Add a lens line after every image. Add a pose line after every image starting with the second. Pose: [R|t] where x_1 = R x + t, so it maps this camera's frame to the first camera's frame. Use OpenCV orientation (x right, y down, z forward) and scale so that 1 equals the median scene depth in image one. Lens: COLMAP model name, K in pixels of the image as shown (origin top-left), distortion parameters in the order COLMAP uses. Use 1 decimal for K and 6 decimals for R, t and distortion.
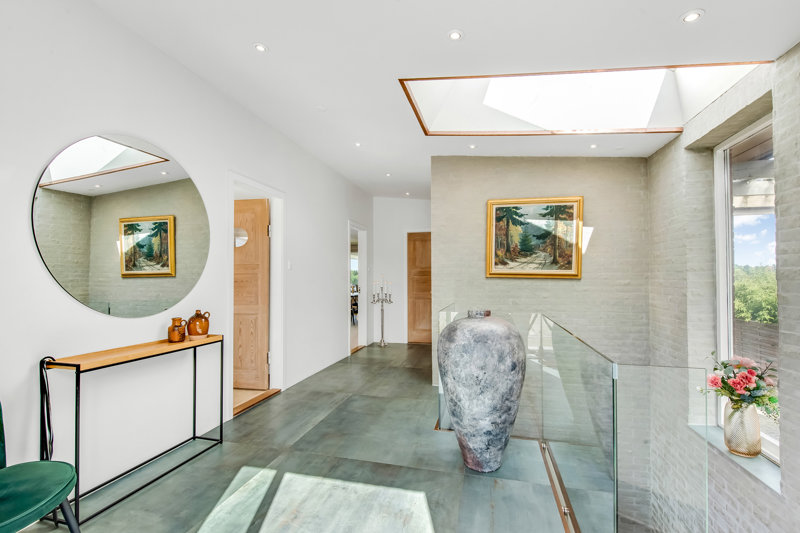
lens RADIAL K [[359.4, 0, 400.1], [0, 359.4, 271.0], [0, 0, 1]] dist [-0.000048, -0.000002]
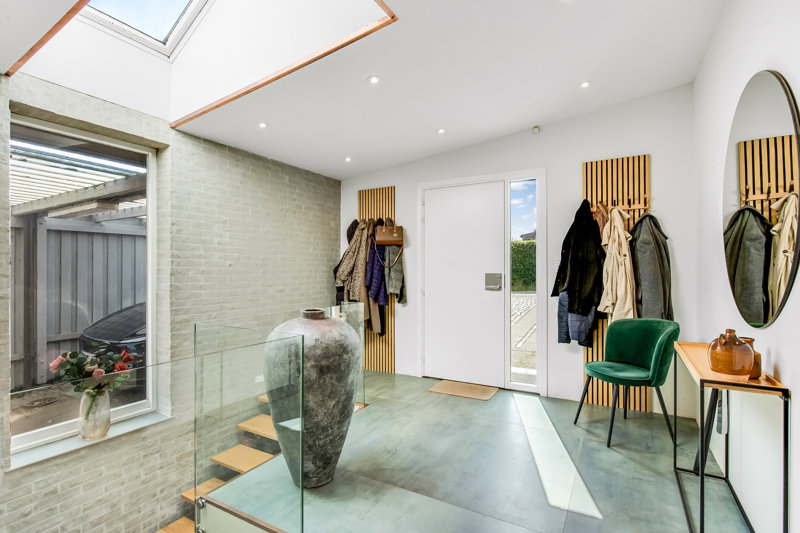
lens RADIAL K [[388.6, 0, 398.4], [0, 388.6, 268.7], [0, 0, 1]] dist [0.000272, 0.000010]
pose [[-0.966332, 0.005212, 0.257245, -0.236108], [-0.001166, 0.999696, -0.024635, 0.031933], [-0.257296, -0.024105, -0.966032, 1.933232]]
